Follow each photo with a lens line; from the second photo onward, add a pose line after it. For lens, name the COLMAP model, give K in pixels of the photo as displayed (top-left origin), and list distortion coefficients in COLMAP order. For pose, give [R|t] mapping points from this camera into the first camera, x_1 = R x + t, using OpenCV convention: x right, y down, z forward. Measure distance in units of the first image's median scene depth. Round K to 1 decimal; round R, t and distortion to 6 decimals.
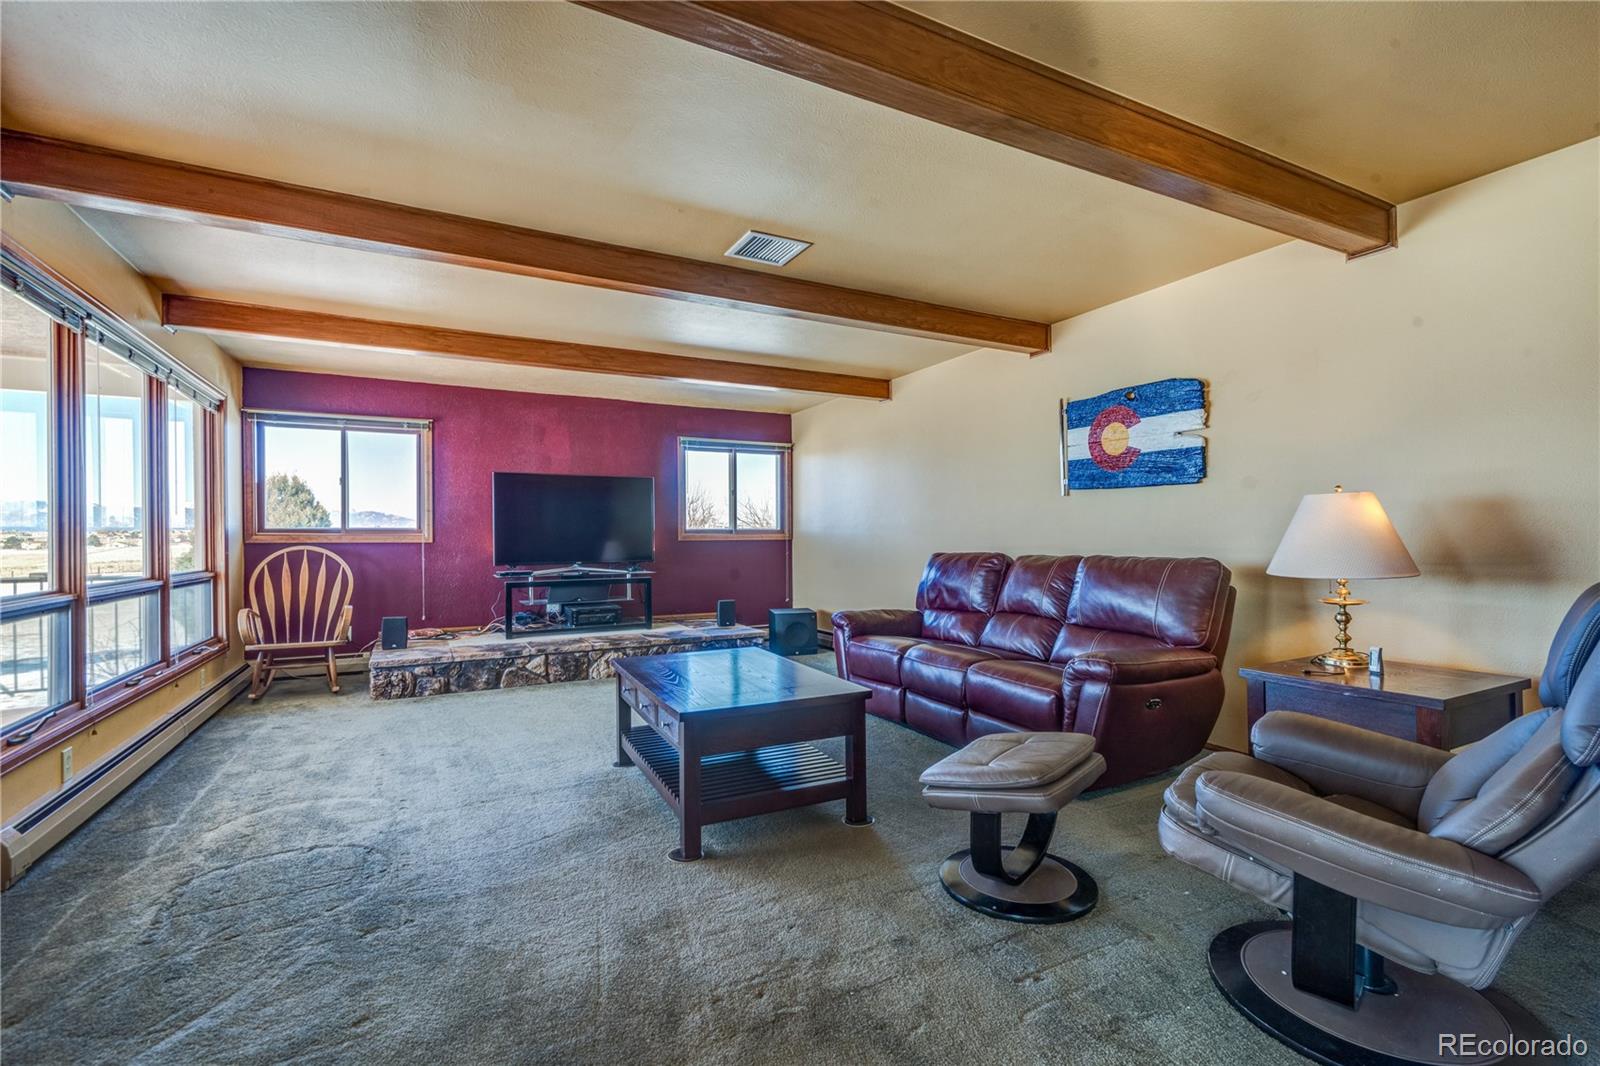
lens RADIAL K [[726.8, 0, 798.9], [0, 726.8, 536.7], [0, 0, 1]] dist [0.015211, 0.000370]
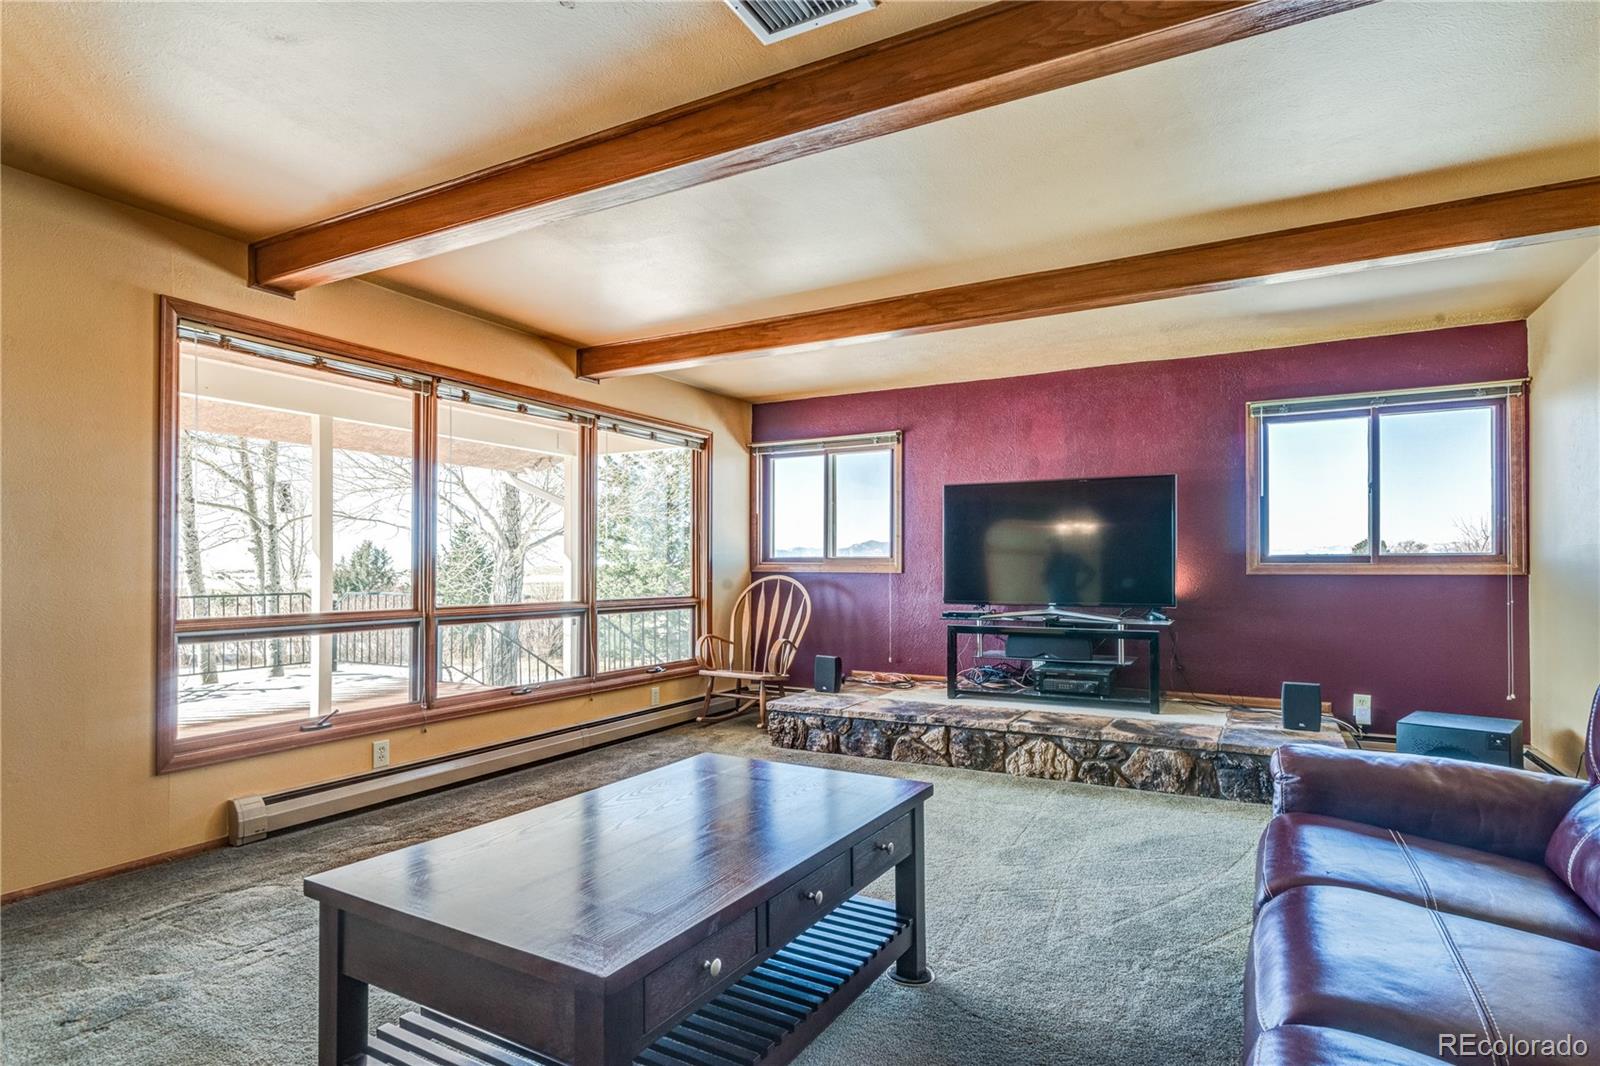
lens RADIAL K [[804.9, 0, 848.1], [0, 804.9, 565.5], [0, 0, 1]] dist [0.011064, 0.000042]
pose [[0.557467, 0.002992, -0.830194, 0.264732], [-0.002980, 0.999994, 0.001604, -0.002590], [0.830194, 0.001580, 0.557473, 0.444745]]
